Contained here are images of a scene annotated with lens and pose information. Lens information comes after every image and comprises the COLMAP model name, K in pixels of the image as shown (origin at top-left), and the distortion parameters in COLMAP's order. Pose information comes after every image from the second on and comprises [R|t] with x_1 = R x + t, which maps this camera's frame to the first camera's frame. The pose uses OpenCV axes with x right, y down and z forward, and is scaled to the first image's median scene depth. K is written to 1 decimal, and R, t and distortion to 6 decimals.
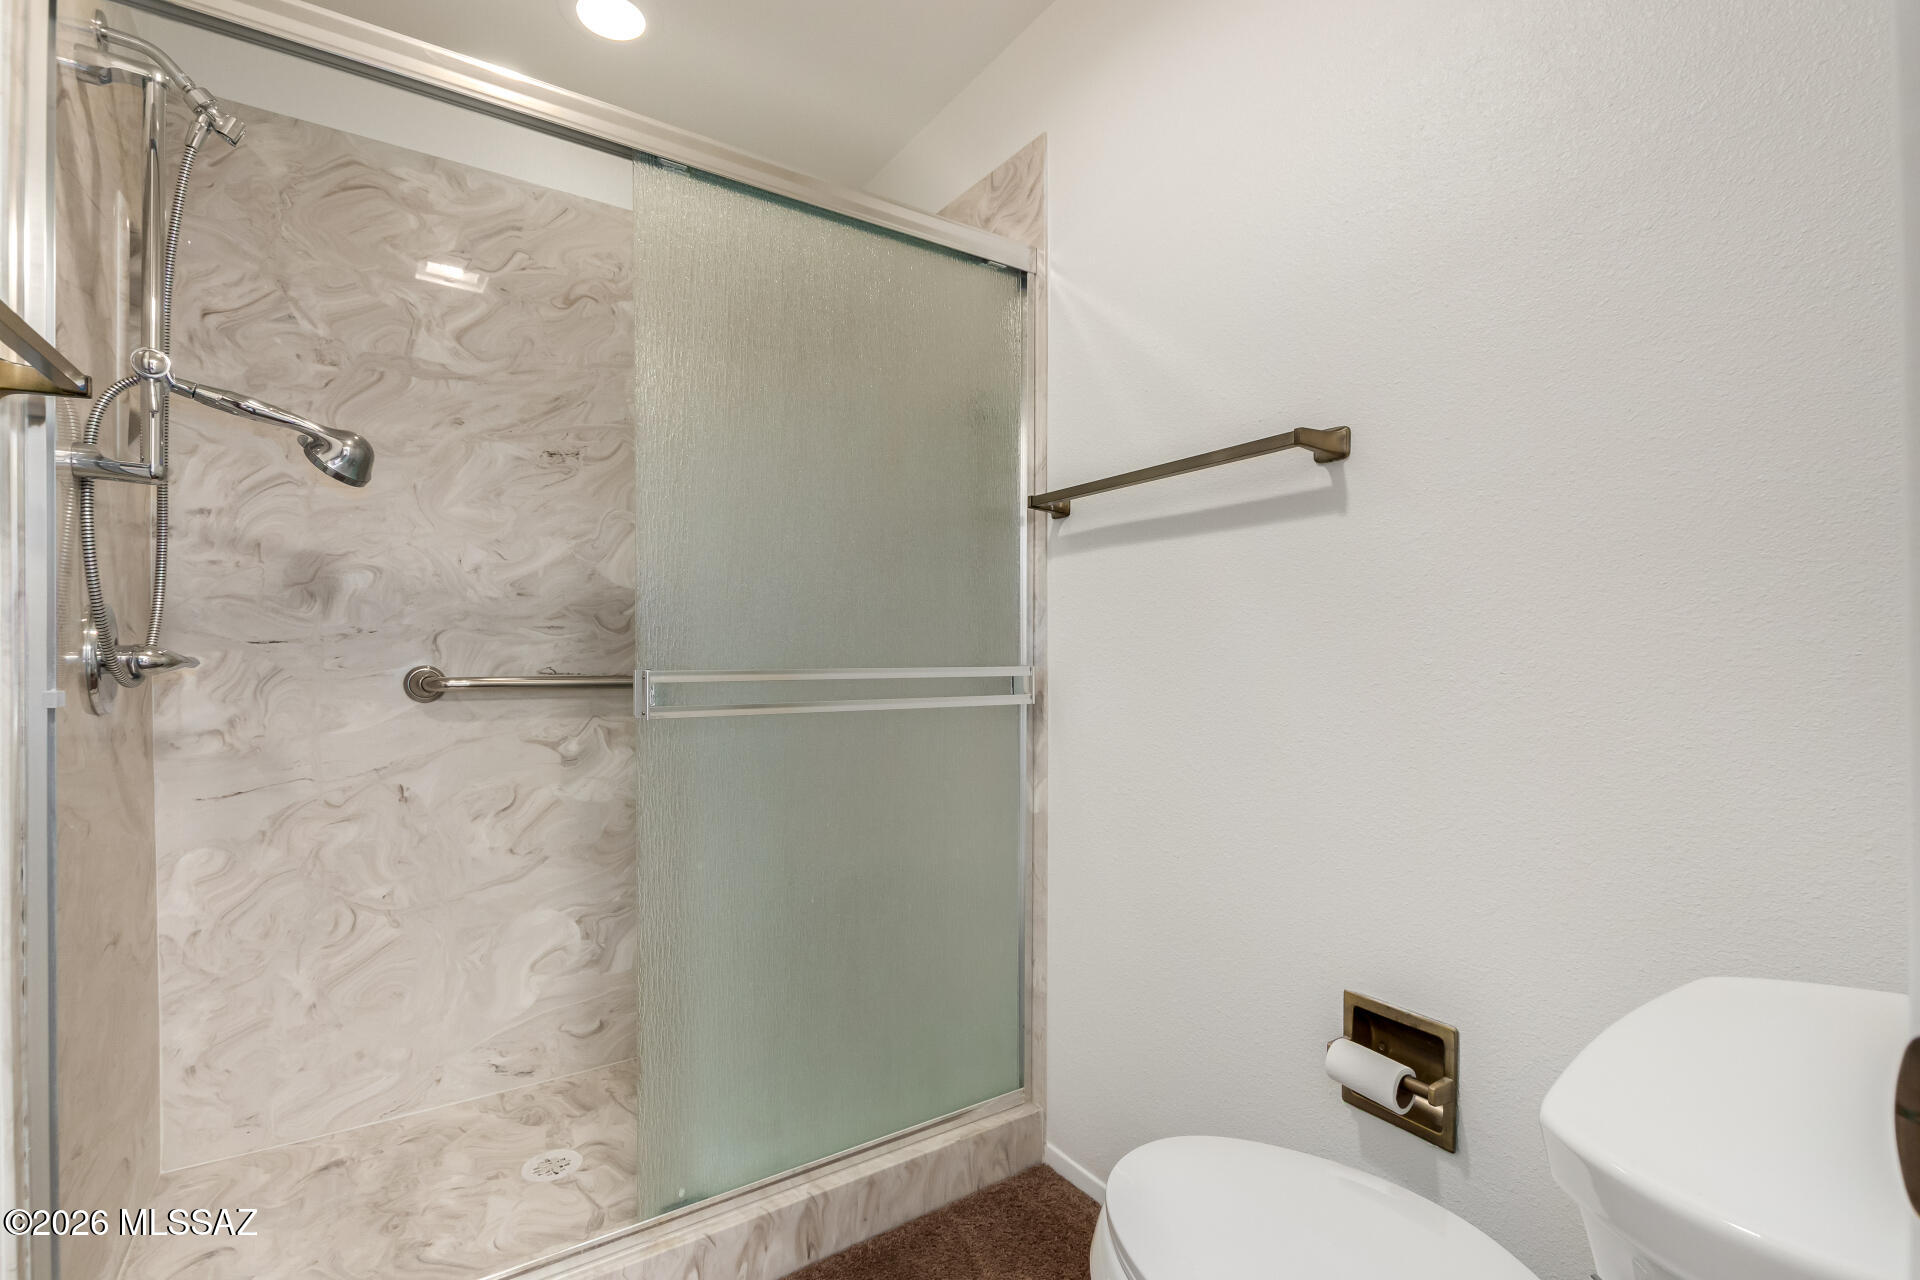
lens RADIAL K [[881.4, 0, 965.9], [0, 881.4, 648.9], [0, 0, 1]] dist [-0.005289, -0.000290]
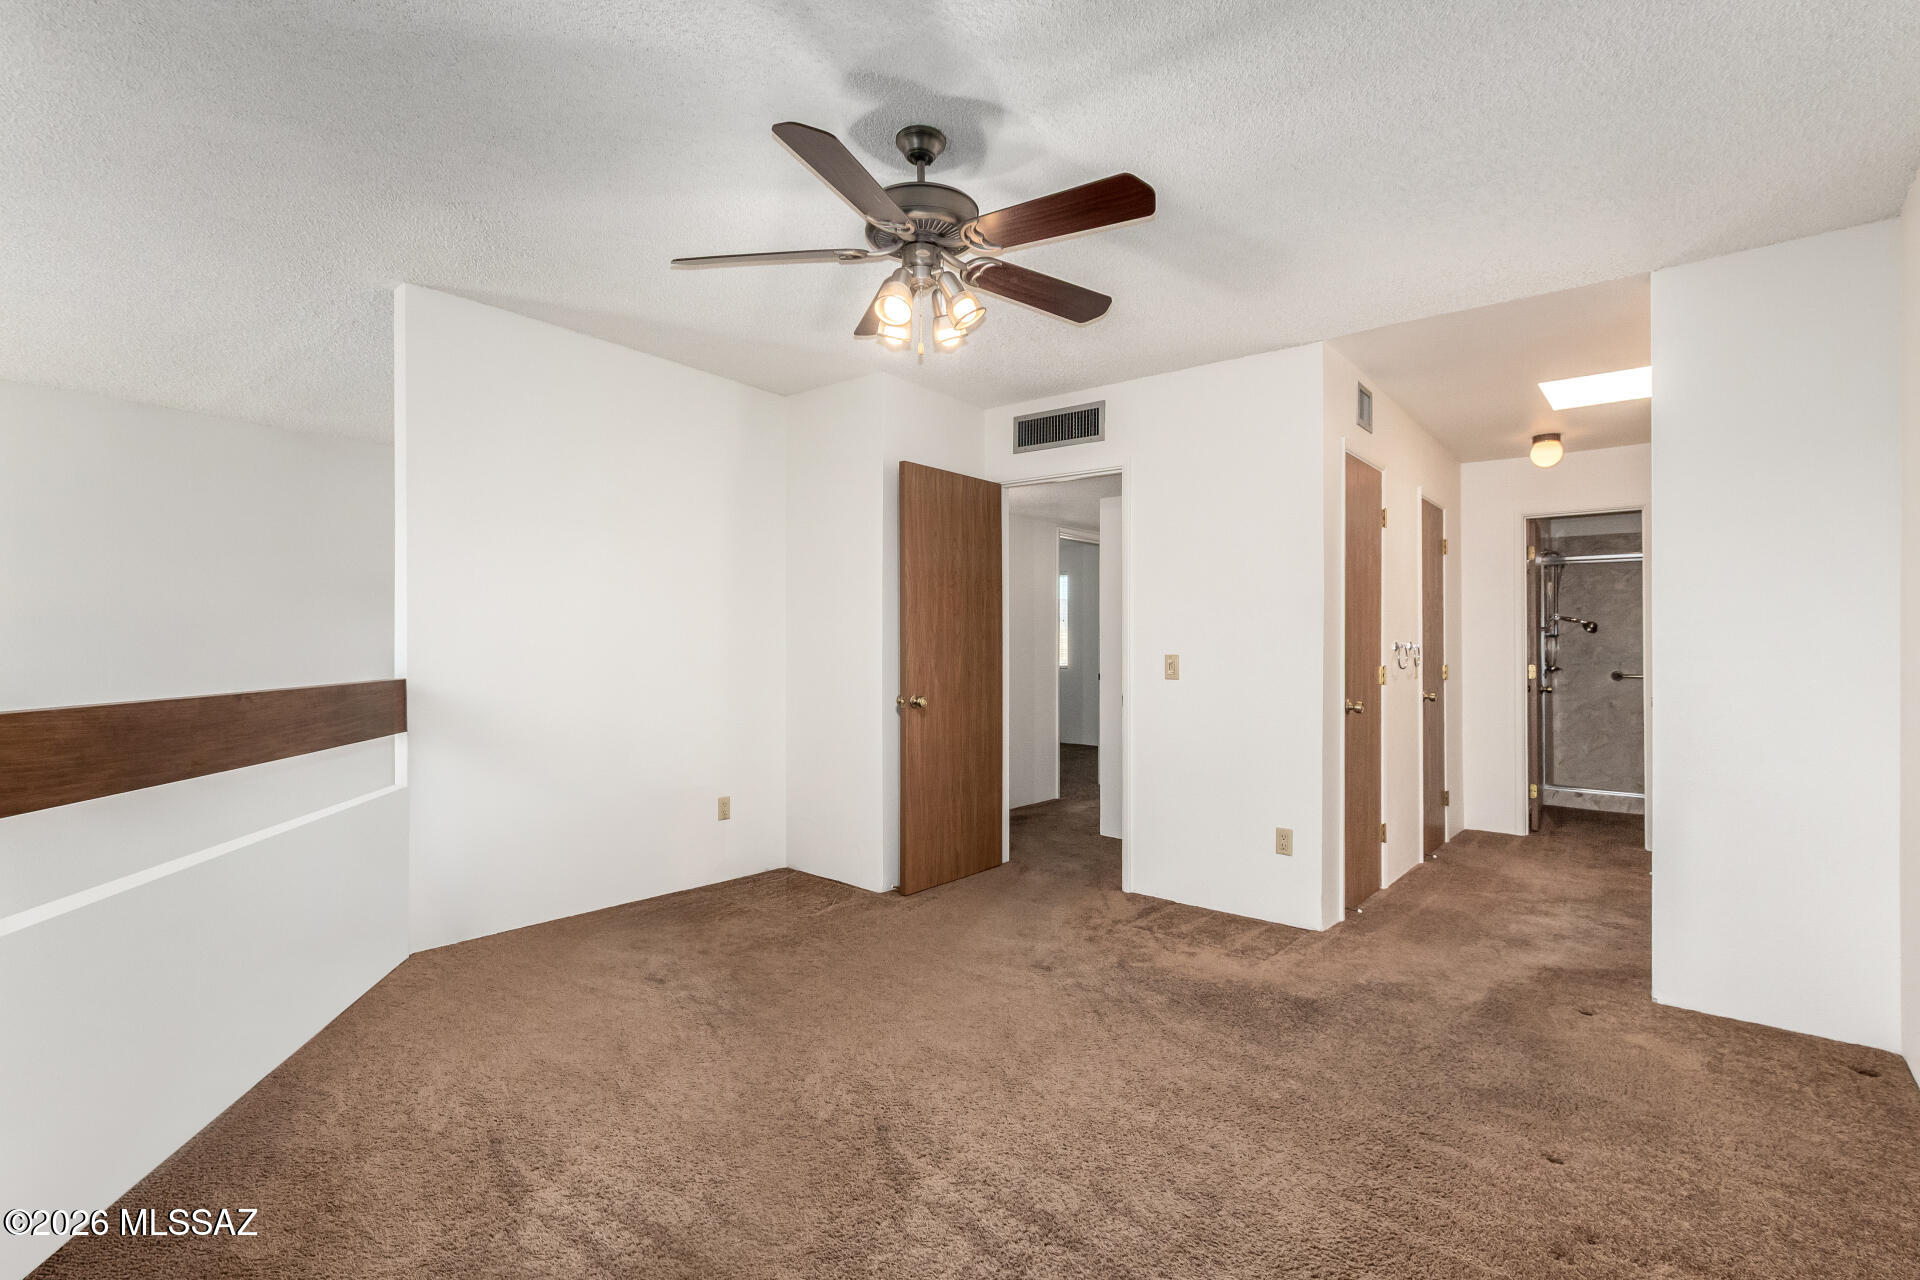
lens RADIAL K [[881.4, 0, 961.9], [0, 881.4, 641.8], [0, 0, 1]] dist [-0.005289, -0.000290]
pose [[0.277778, -0.005825, -0.960628, 2.183233], [-0.005429, 0.999956, -0.007633, -0.058627], [0.960630, 0.007335, 0.277734, -2.694494]]
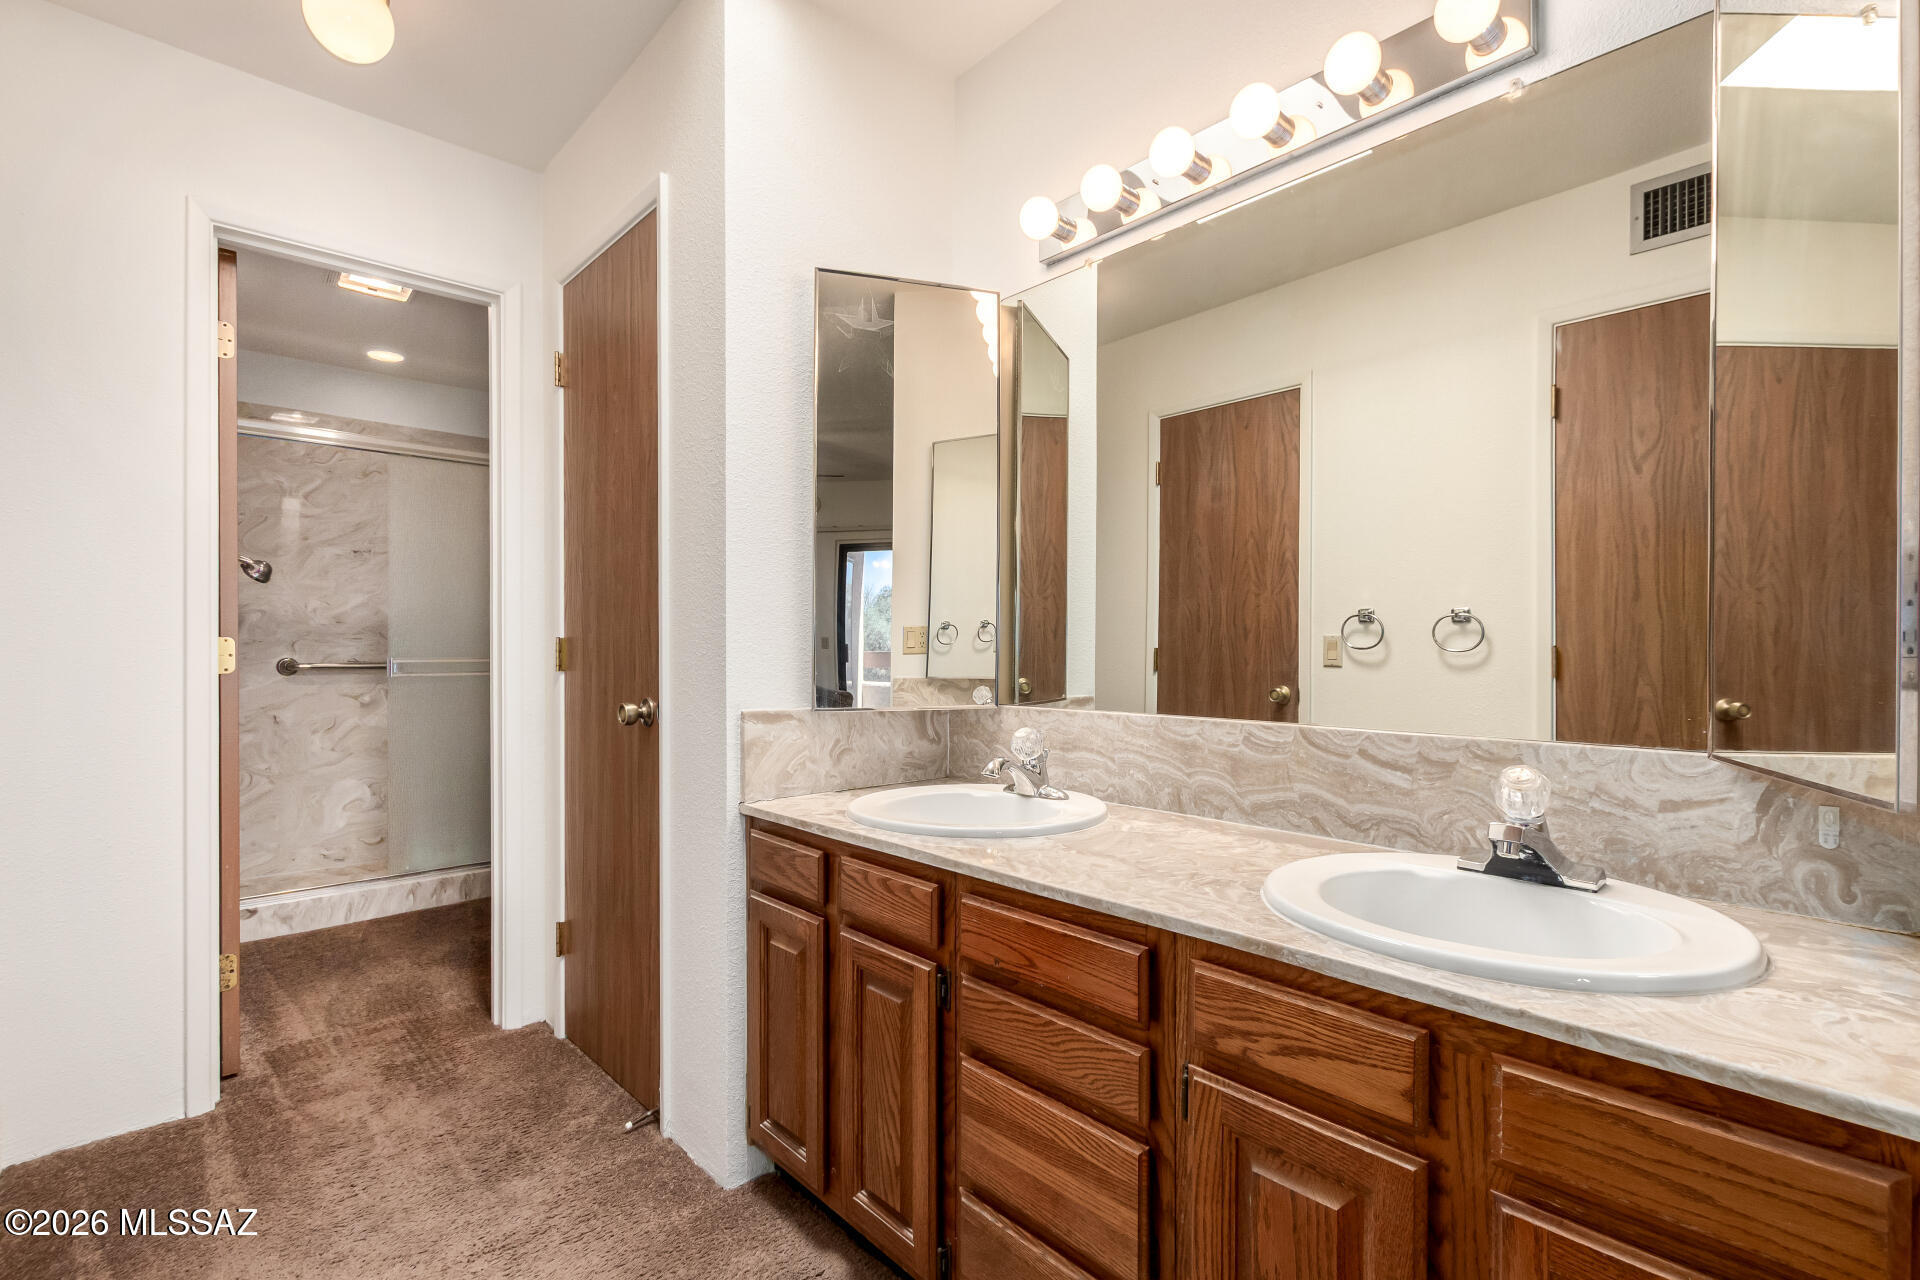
lens RADIAL K [[881.4, 0, 958.6], [0, 881.4, 639.9], [0, 0, 1]] dist [-0.005289, -0.000290]
pose [[0.989909, -0.000039, 0.141701, 0.628940], [0.001271, 0.999962, -0.008607, -0.002905], [-0.141695, 0.008700, 0.989872, -1.221485]]
